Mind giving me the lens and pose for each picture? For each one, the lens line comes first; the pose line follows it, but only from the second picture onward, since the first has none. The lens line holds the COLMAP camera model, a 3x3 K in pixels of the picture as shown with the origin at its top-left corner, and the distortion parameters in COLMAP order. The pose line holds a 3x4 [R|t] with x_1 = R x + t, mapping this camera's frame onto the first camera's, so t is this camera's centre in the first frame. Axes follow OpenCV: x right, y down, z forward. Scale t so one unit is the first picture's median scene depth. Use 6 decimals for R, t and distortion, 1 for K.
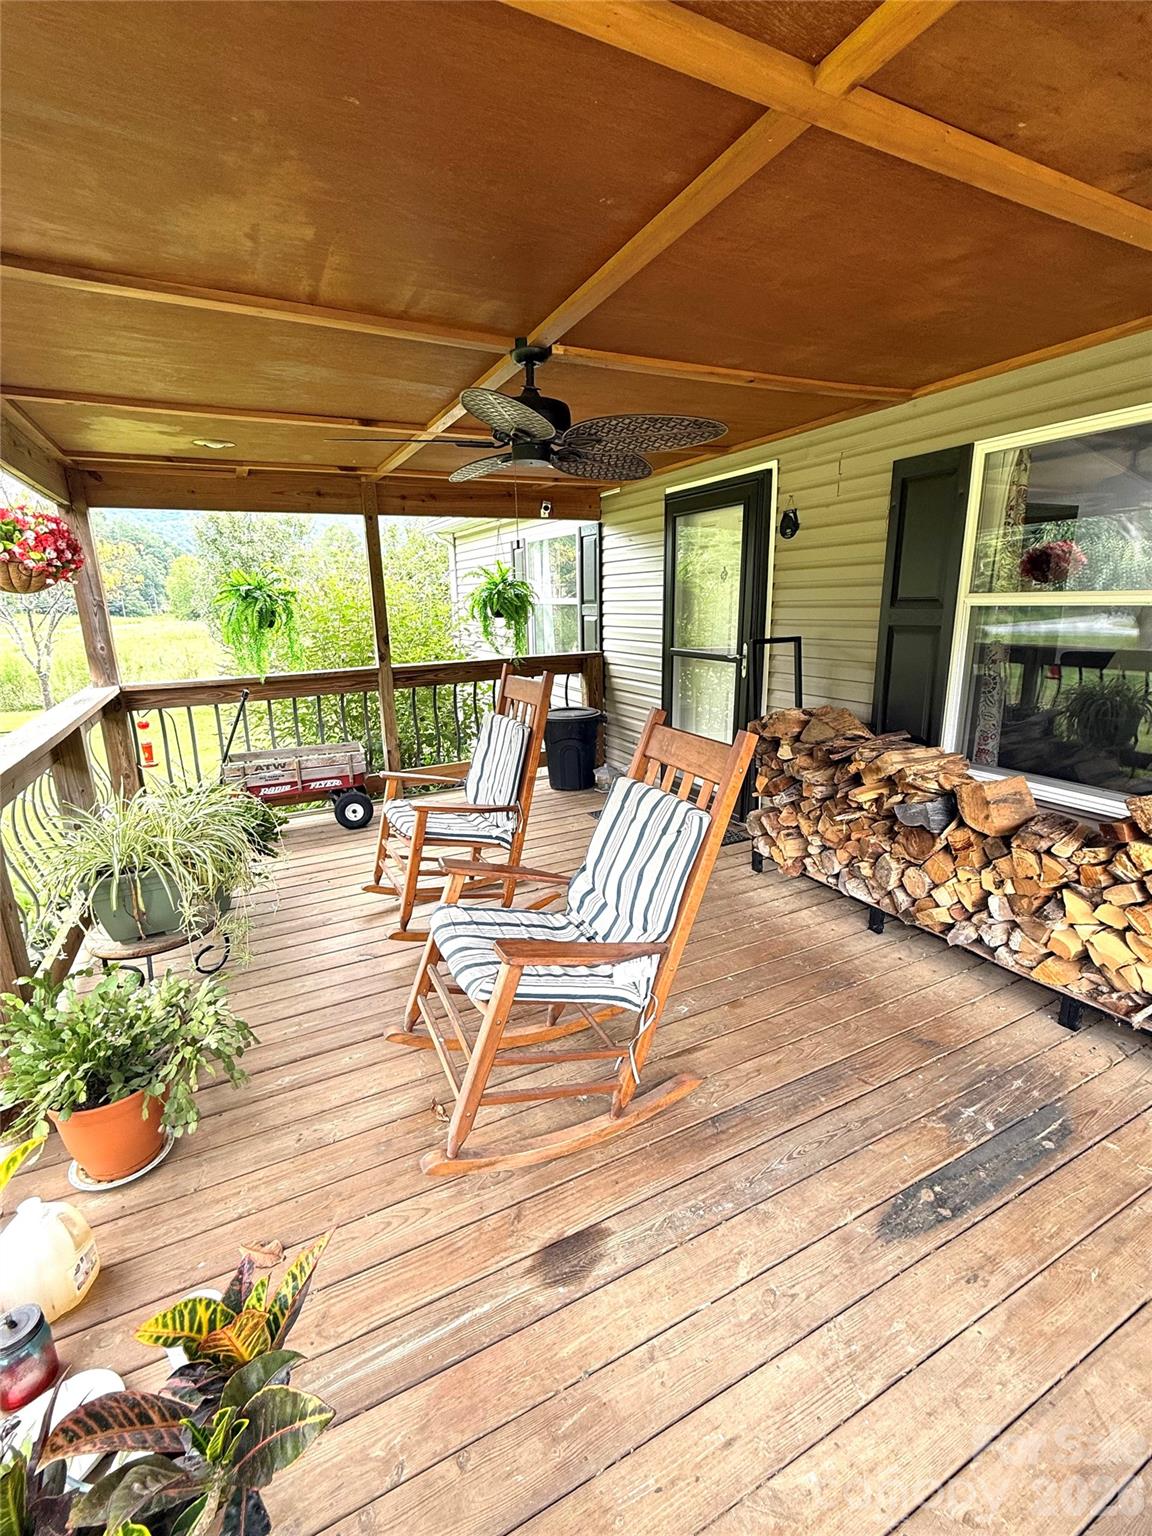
lens RADIAL K [[675.0, 0, 578.1], [0, 675.0, 767.4], [0, 0, 1]] dist [0.002364, 0.000194]
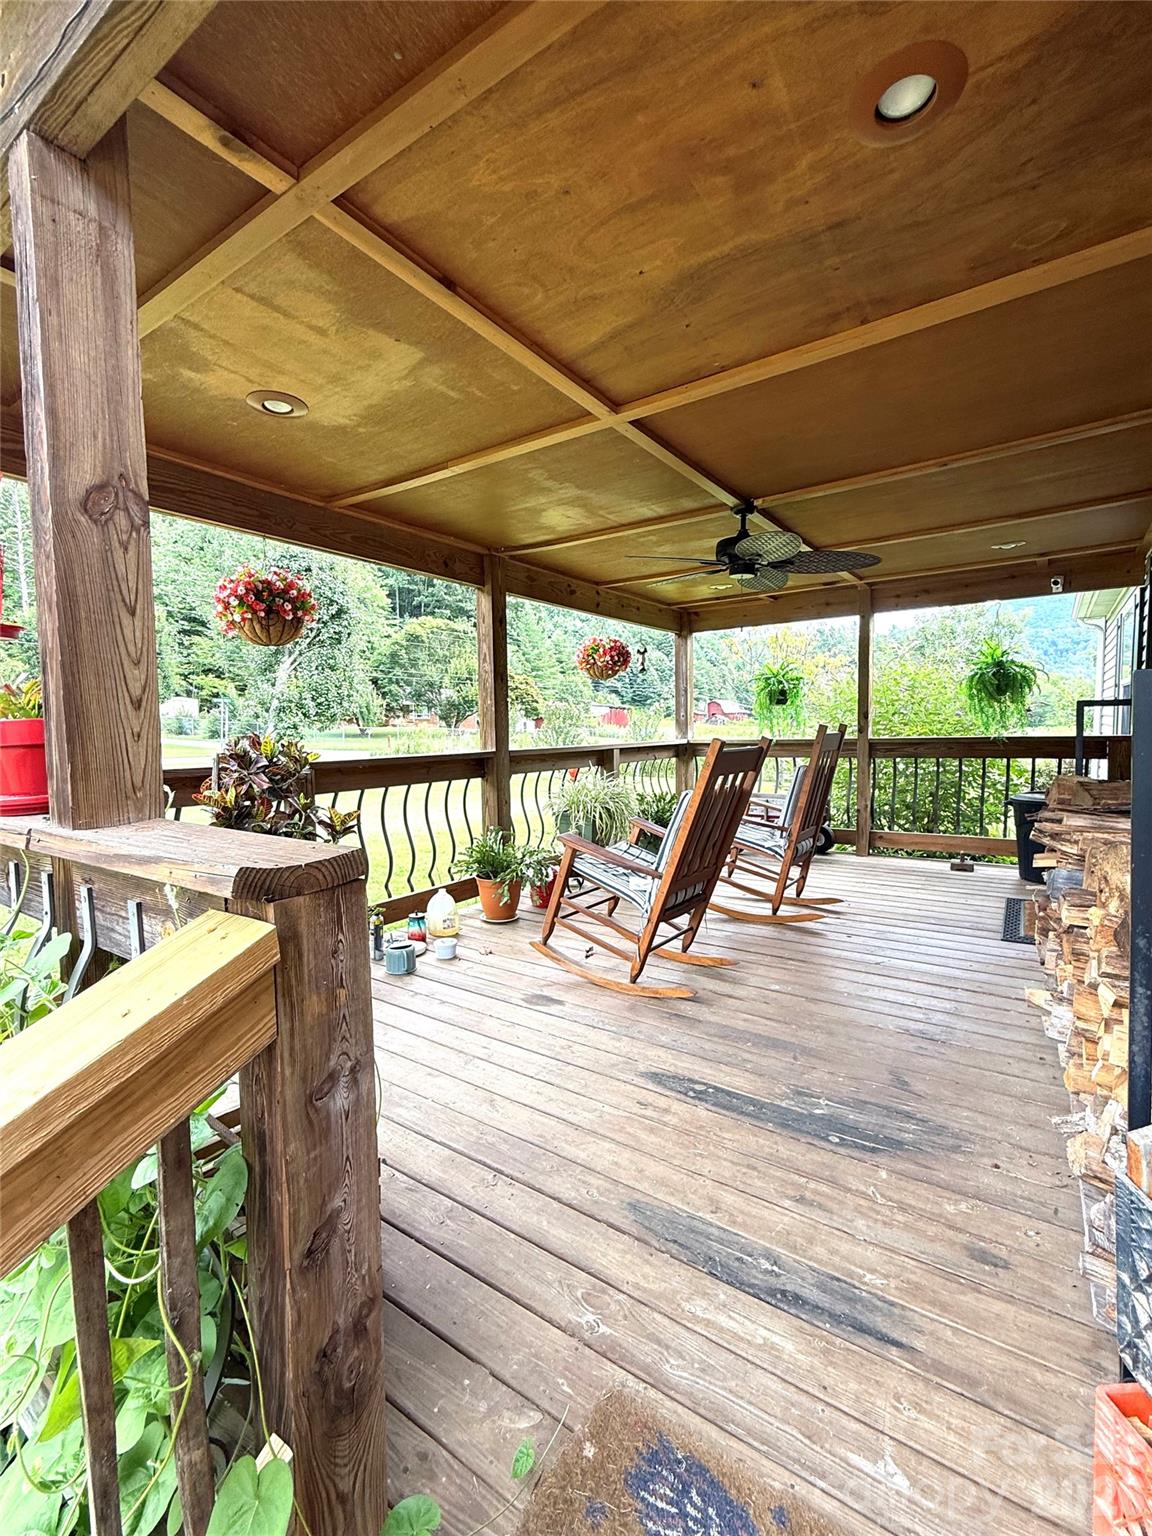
lens RADIAL K [[675.0, 0, 577.0], [0, 675.0, 767.9], [0, 0, 1]] dist [0.002364, 0.000194]
pose [[0.474322, 0.072811, -0.877335, 0.660681], [-0.208505, 0.977511, -0.031602, 0.055620], [0.855303, 0.197919, 0.478836, 0.026624]]
